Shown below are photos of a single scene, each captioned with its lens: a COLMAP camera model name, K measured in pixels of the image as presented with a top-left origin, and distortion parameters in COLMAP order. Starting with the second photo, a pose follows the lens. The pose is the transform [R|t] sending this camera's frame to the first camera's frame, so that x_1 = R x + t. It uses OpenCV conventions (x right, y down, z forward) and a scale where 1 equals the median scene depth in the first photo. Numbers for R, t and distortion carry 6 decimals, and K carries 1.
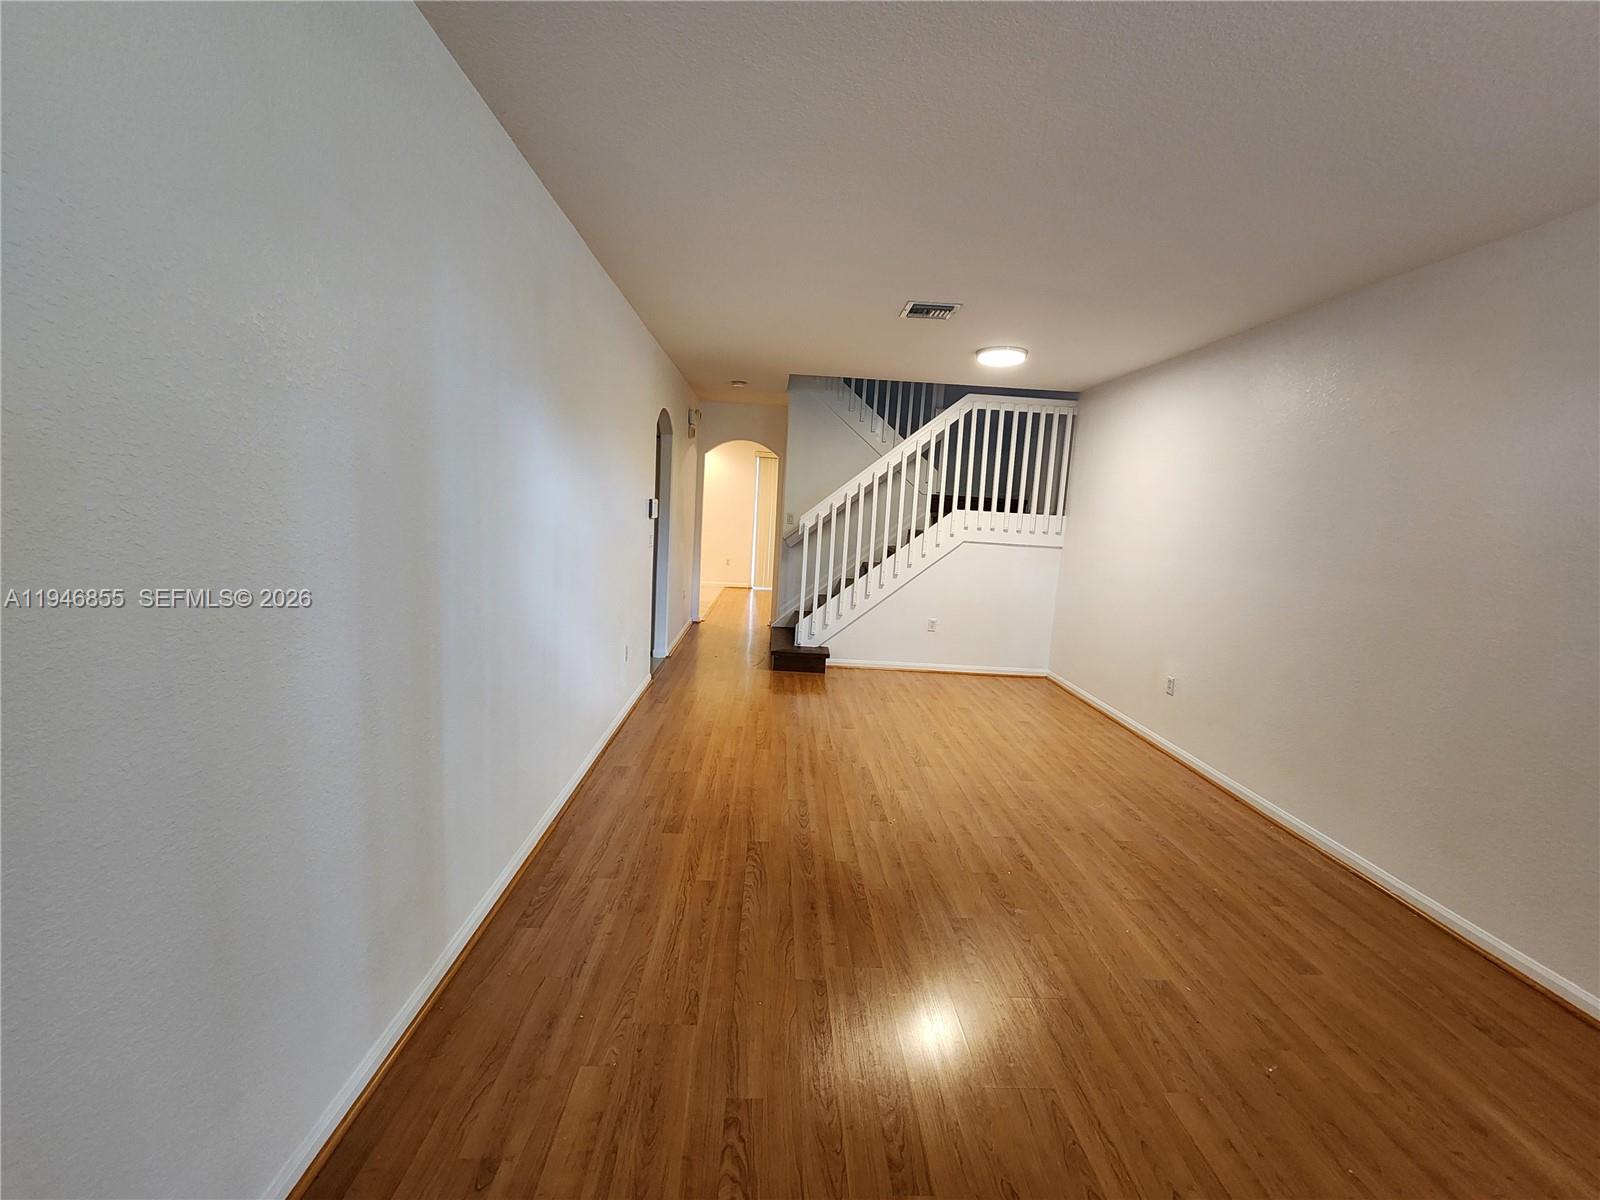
lens RADIAL K [[655.7, 0, 796.0], [0, 655.7, 591.9], [0, 0, 1]] dist [0.002374, 0.000110]
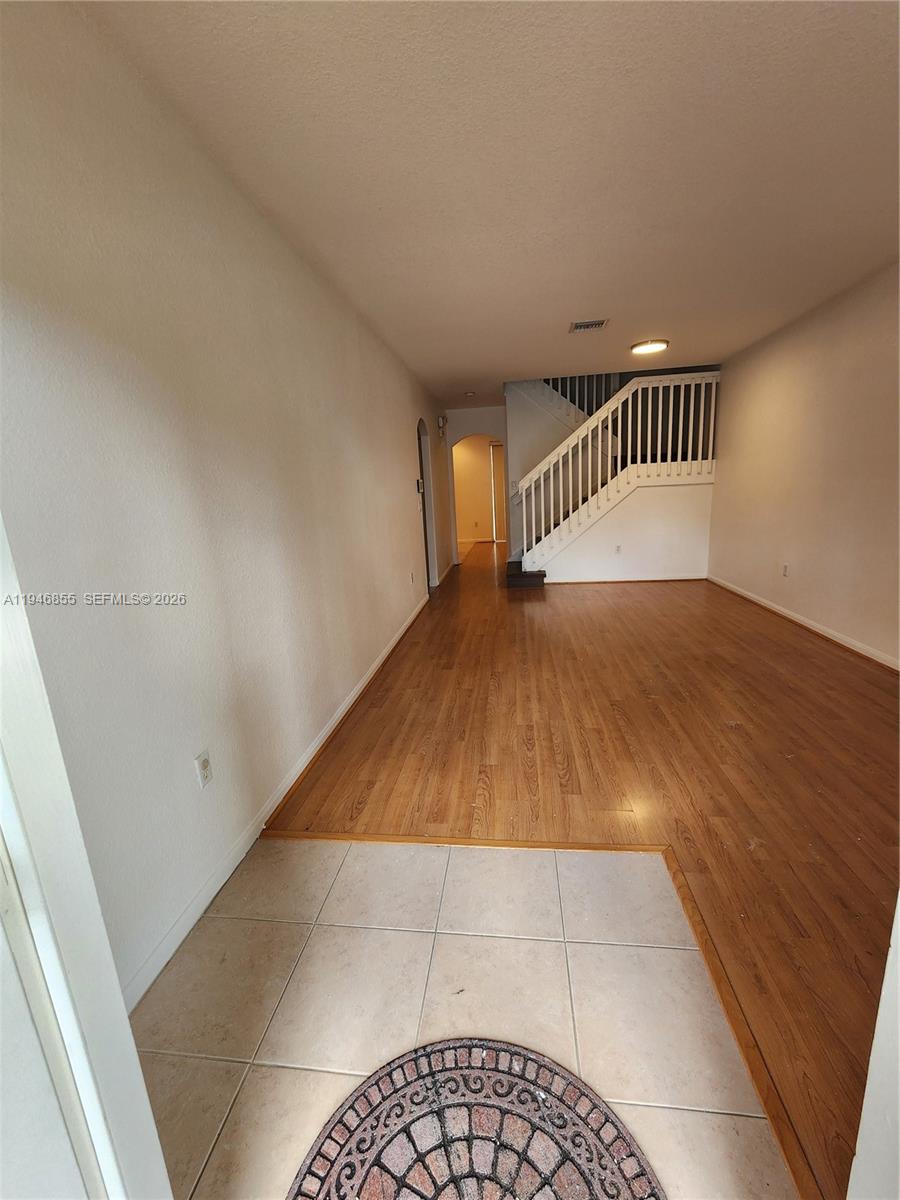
lens RADIAL K [[491.8, 0, 454.8], [0, 491.8, 599.7], [0, 0, 1]] dist [0.002374, 0.000110]
pose [[0.983200, -0.074647, -0.166570, 0.043148], [0.090092, 0.992111, 0.087172, 0.053372], [0.158749, -0.100714, 0.982169, -0.178403]]
